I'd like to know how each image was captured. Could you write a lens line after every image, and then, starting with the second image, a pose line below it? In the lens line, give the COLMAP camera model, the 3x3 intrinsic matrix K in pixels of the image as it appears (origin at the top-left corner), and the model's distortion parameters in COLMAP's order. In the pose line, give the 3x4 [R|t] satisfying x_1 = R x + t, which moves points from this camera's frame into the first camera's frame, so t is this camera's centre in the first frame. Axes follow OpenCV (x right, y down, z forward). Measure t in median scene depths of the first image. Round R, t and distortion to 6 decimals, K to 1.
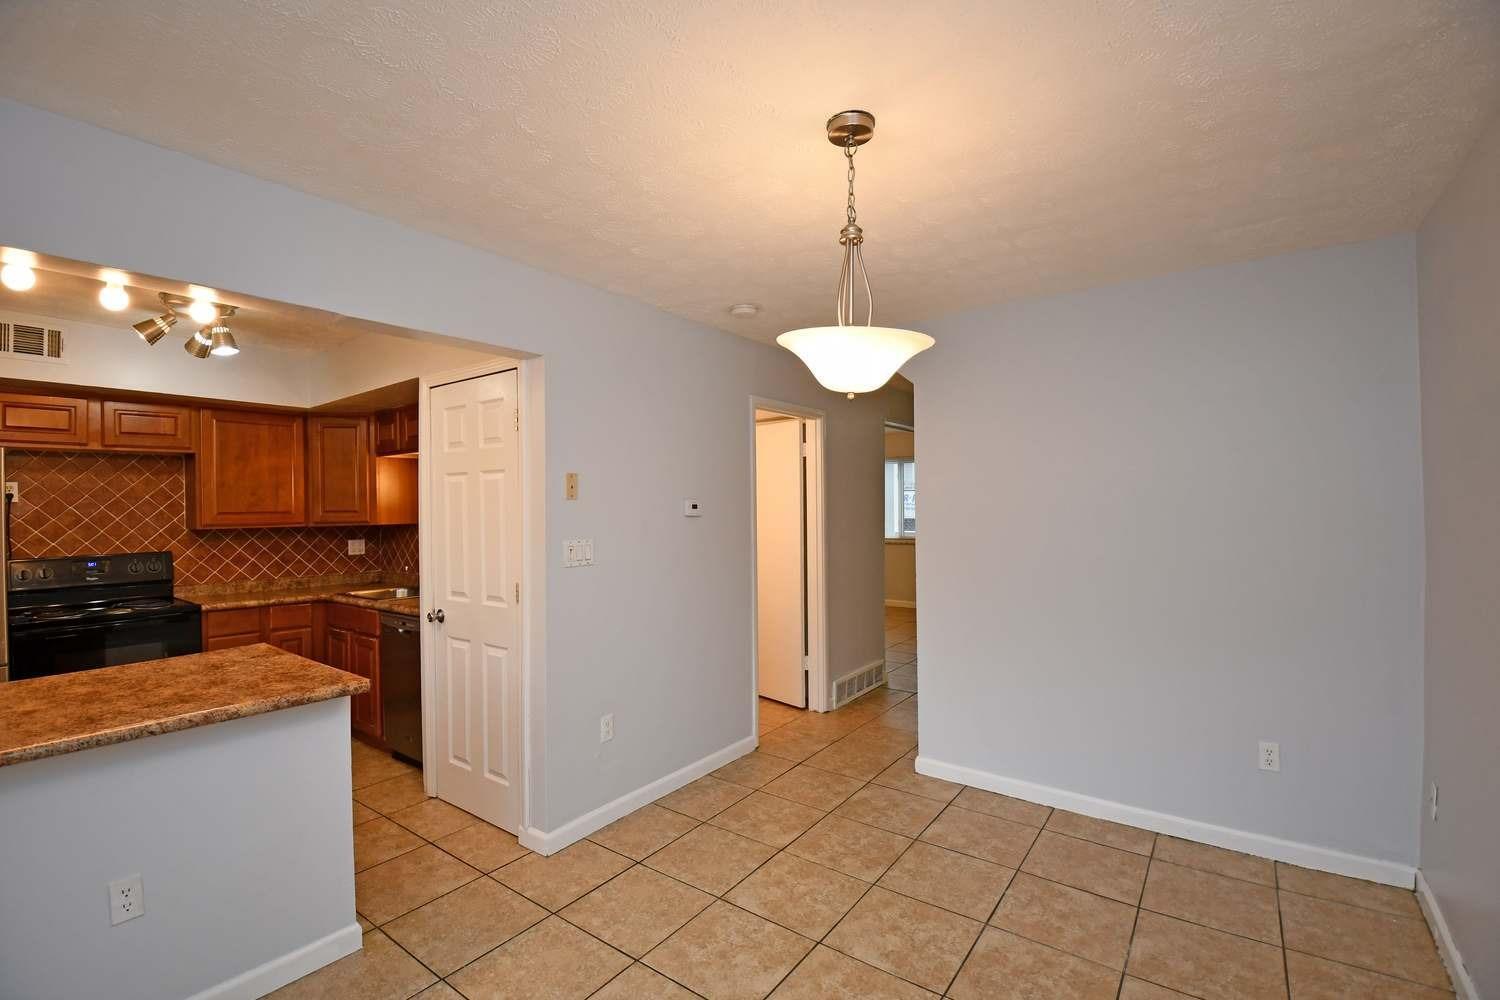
lens RADIAL K [[665.9, 0, 749.2], [0, 665.9, 508.4], [0, 0, 1]] dist [-0.023765, -0.006011]
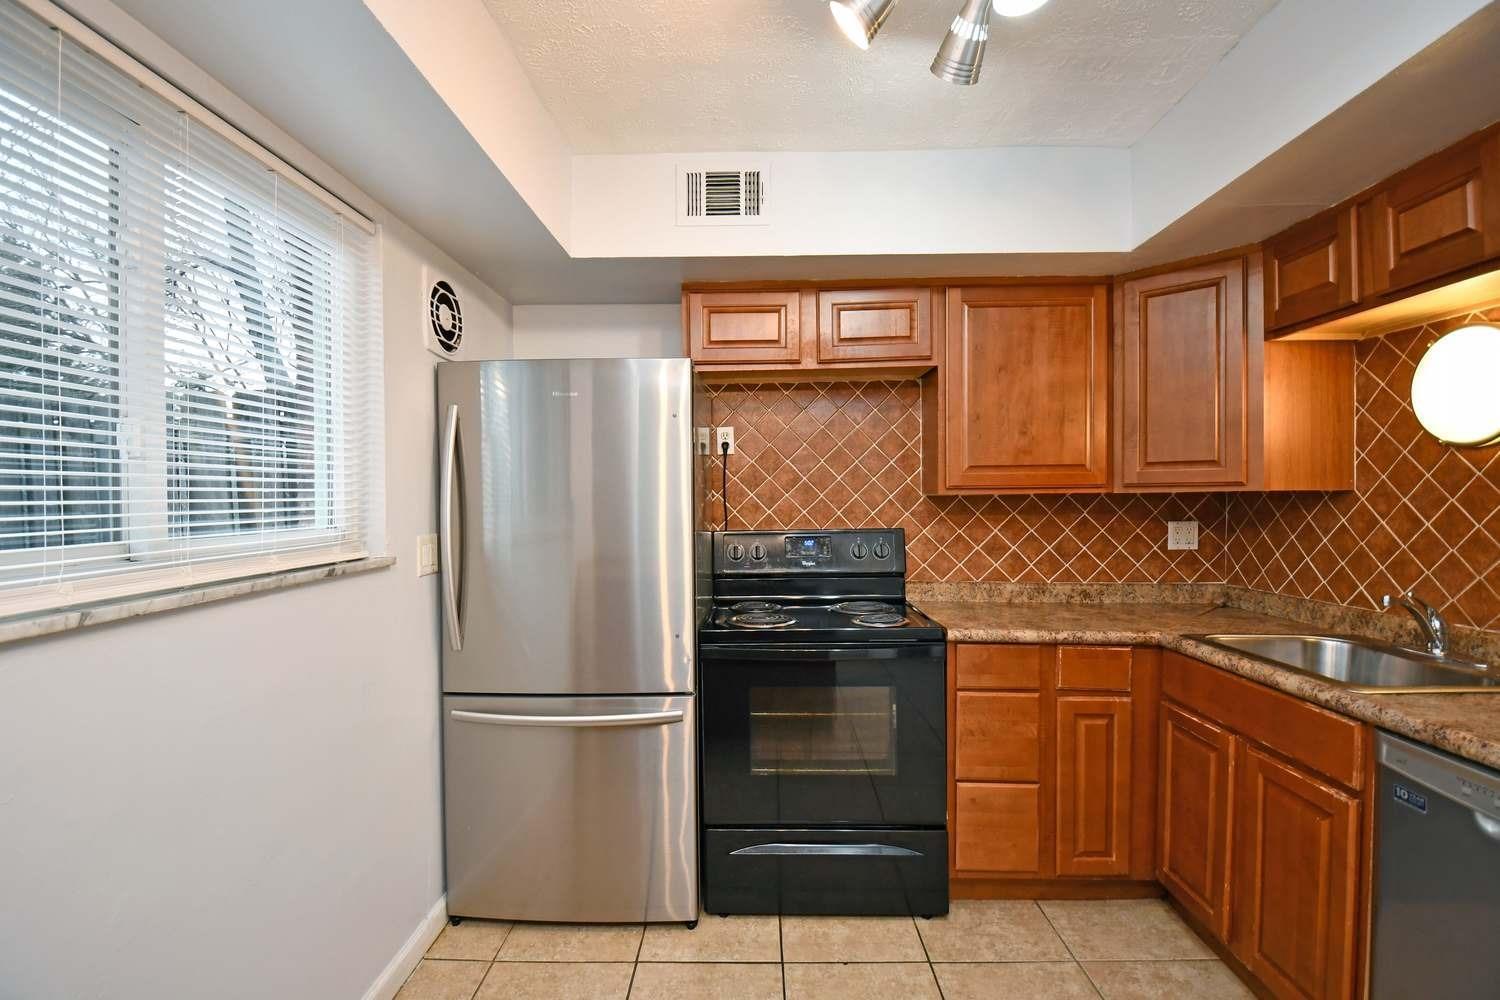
lens RADIAL K [[664.6, 0, 744.2], [0, 664.6, 504.7], [0, 0, 1]] dist [0.002686, -0.011663]
pose [[0.574073, 0.020657, -0.818544, -0.480498], [-0.002787, 0.999725, 0.023275, 0.030030], [0.818799, -0.011080, 0.573973, 0.538080]]
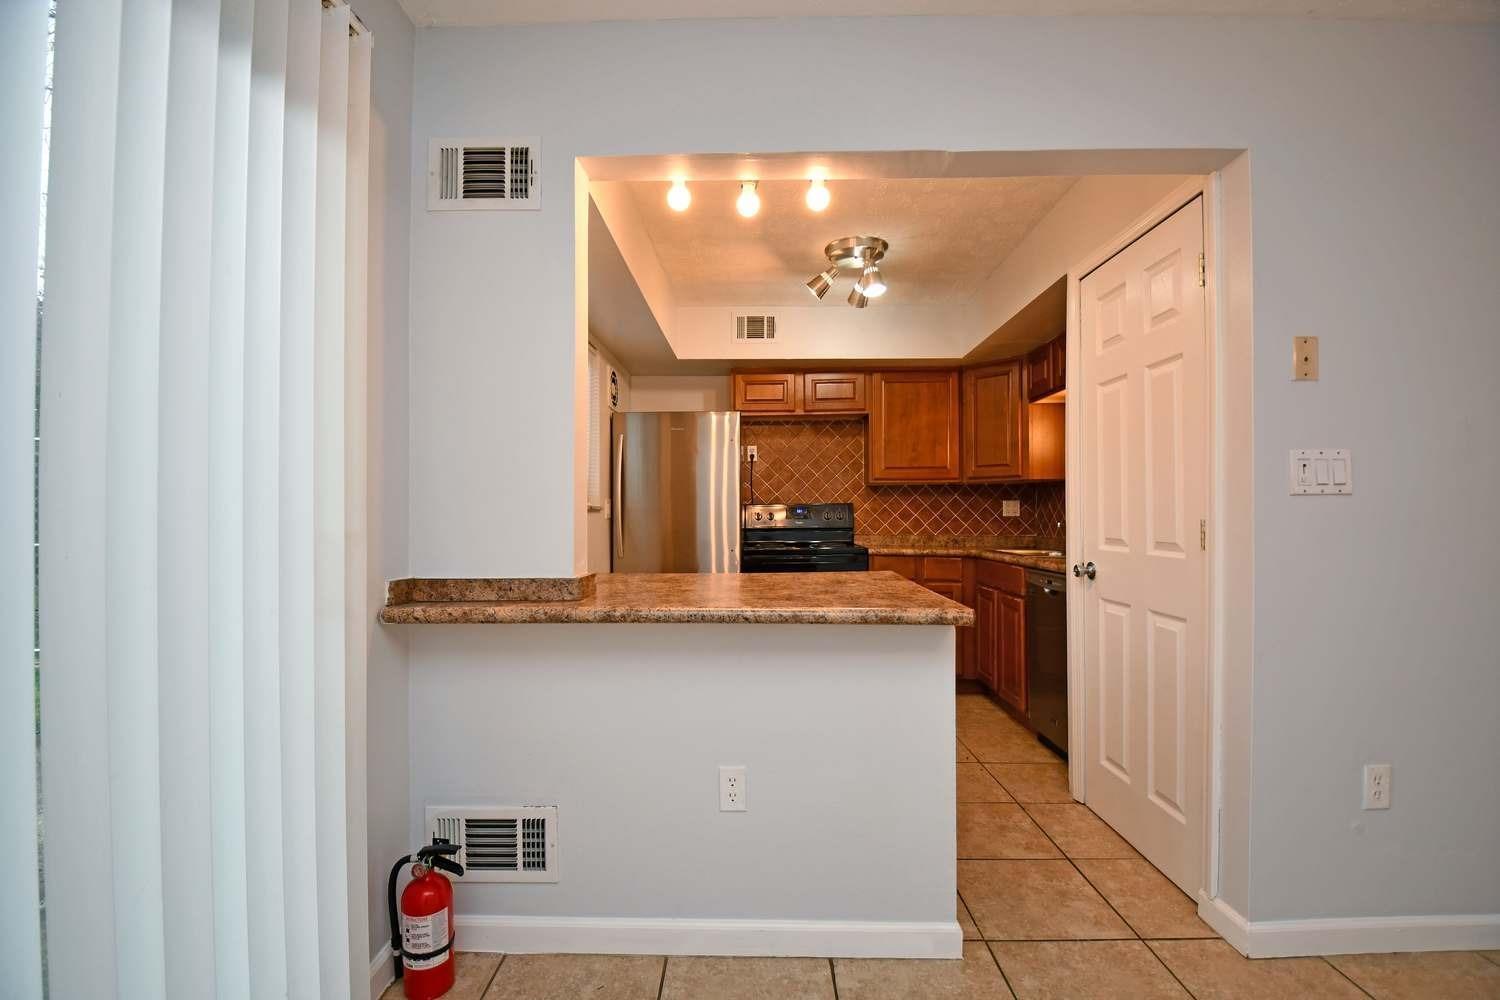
lens RADIAL K [[664.6, 0, 744.2], [0, 664.6, 504.7], [0, 0, 1]] dist [0.002686, -0.011663]
pose [[0.578248, 0.000794, -0.815861, -0.057600], [-0.007824, 0.999959, -0.004572, 0.081209], [0.815824, 0.009027, 0.578230, 0.190780]]
